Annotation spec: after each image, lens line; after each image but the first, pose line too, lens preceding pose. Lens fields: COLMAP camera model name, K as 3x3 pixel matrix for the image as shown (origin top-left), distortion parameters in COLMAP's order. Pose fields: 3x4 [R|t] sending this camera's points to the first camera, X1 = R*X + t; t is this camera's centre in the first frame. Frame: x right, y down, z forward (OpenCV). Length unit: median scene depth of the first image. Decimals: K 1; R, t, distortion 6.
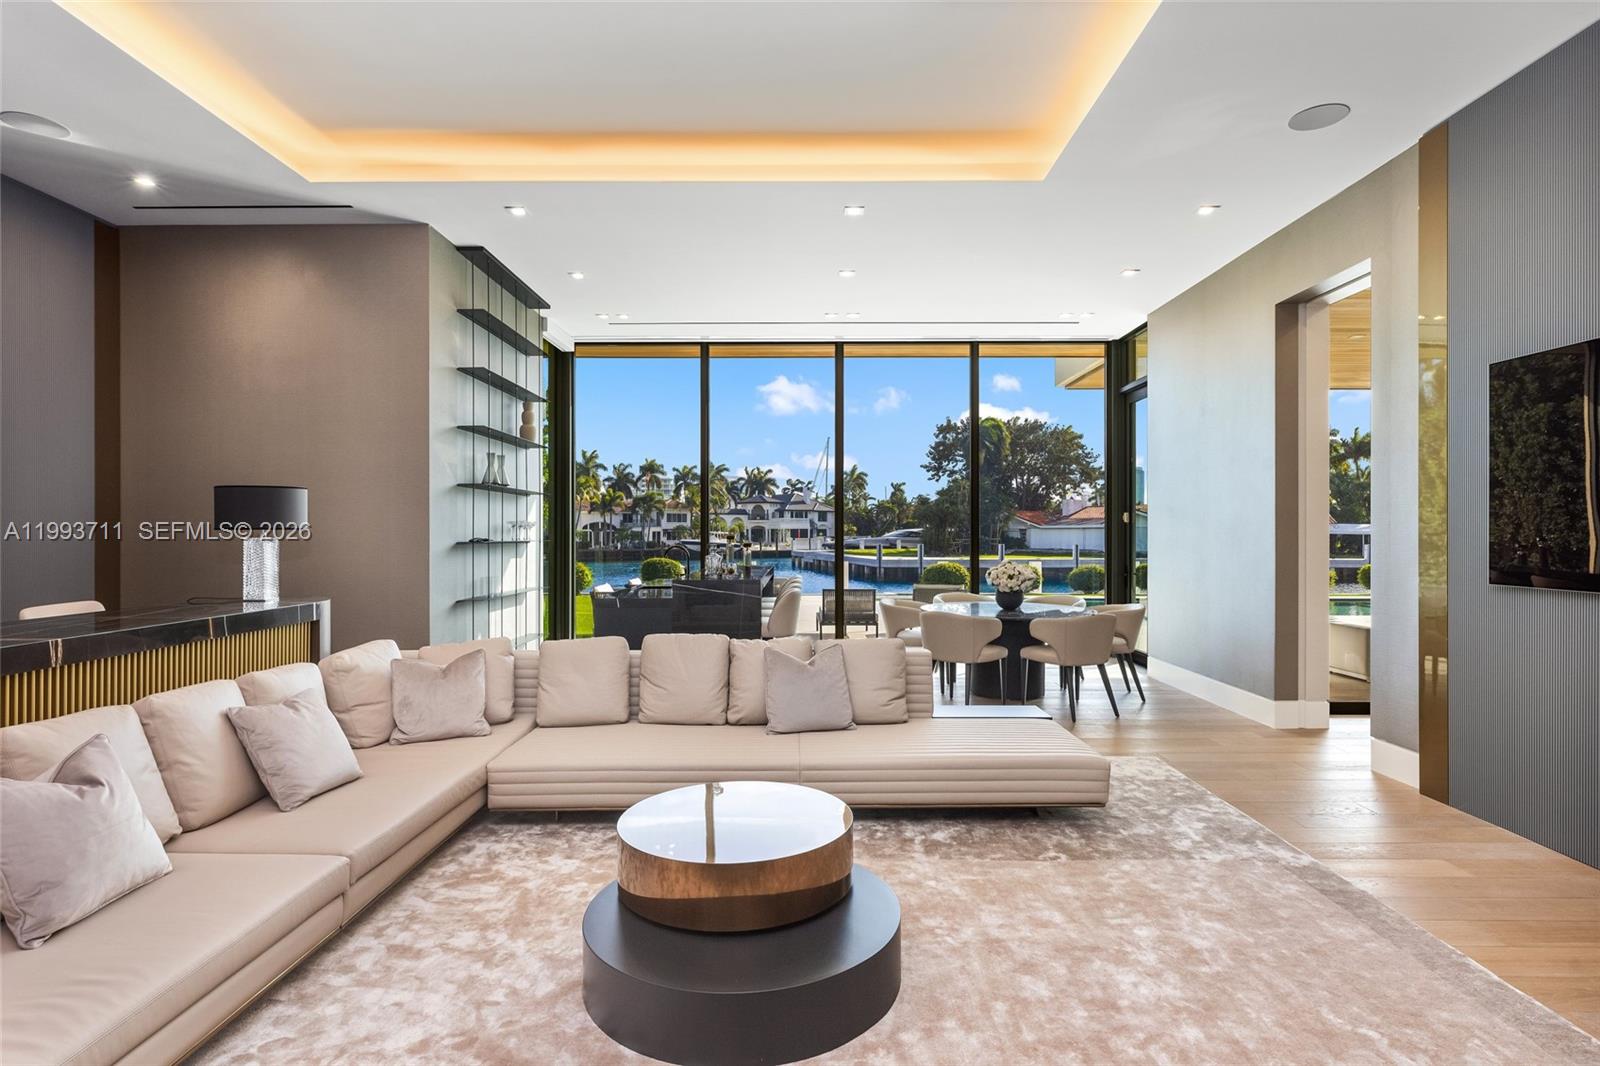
lens RADIAL K [[830.1, 0, 800.0], [0, 830.1, 533.0], [0, 0, 1]] dist [-0.003520, -0.000333]
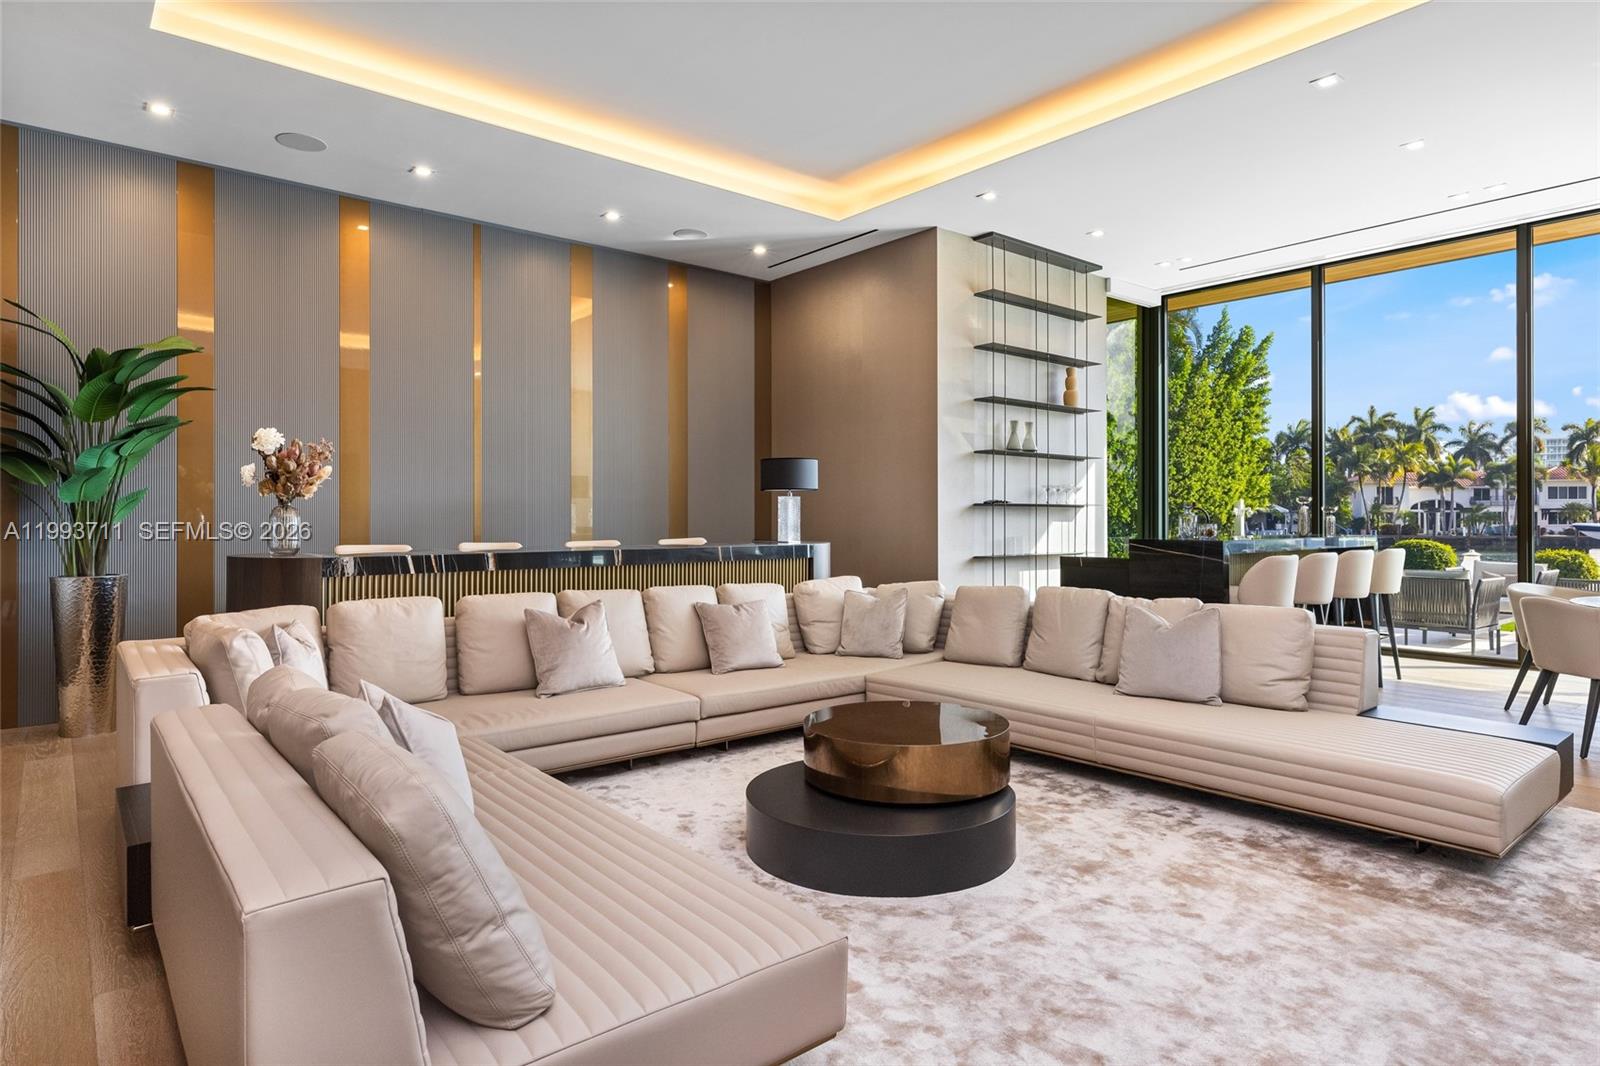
lens RADIAL K [[916.5, 0, 798.1], [0, 916.5, 521.4], [0, 0, 1]] dist [0.003087, 0.000471]
pose [[0.635592, 0.003817, -0.772016, 0.447859], [-0.000250, 0.999989, 0.004738, 0.033438], [0.772025, -0.002819, 0.635585, 0.044896]]
